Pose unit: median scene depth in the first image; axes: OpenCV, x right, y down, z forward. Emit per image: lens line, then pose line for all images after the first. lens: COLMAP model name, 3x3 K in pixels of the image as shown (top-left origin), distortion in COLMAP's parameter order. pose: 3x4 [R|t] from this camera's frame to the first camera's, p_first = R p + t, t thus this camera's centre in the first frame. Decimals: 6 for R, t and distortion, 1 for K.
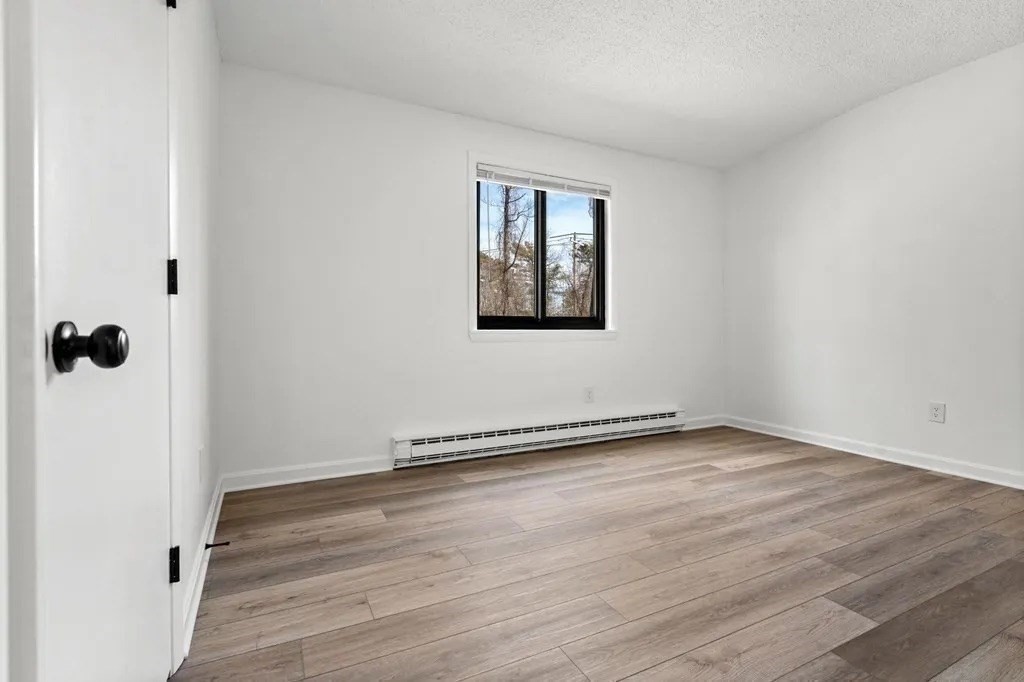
lens RADIAL K [[472.5, 0, 510.1], [0, 472.5, 336.9], [0, 0, 1]] dist [0.002686, 0.000871]
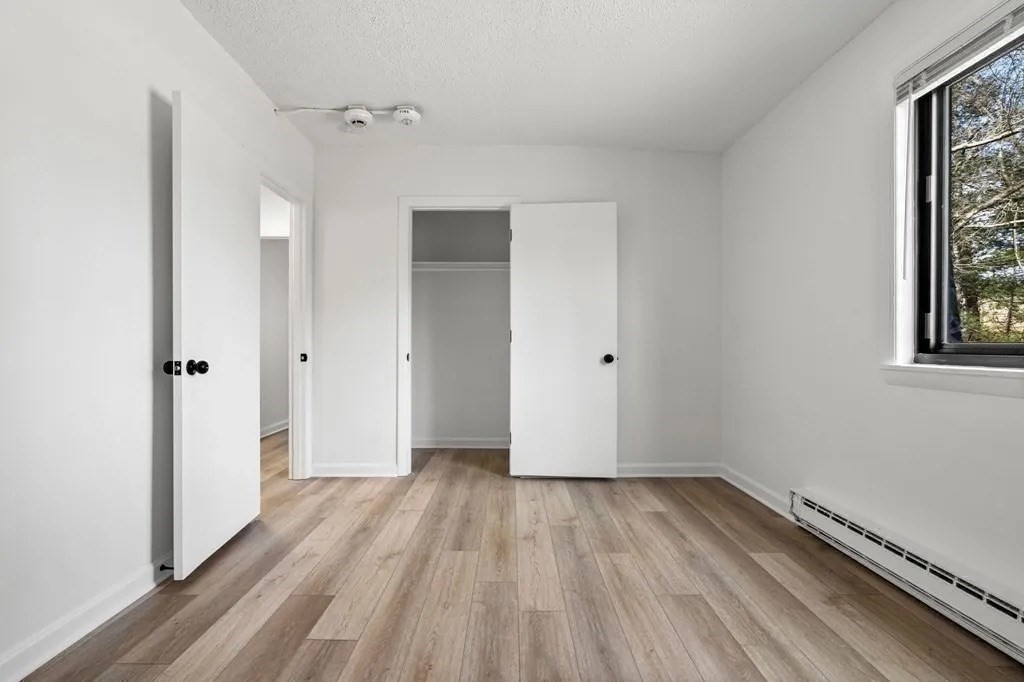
lens RADIAL K [[472.5, 0, 510.9], [0, 472.5, 340.5], [0, 0, 1]] dist [0.002686, 0.000871]
pose [[-0.459195, -0.009173, -0.888288, 1.041239], [-0.012667, 0.999913, -0.003777, -0.057383], [0.888245, 0.009517, -0.459271, 1.293972]]
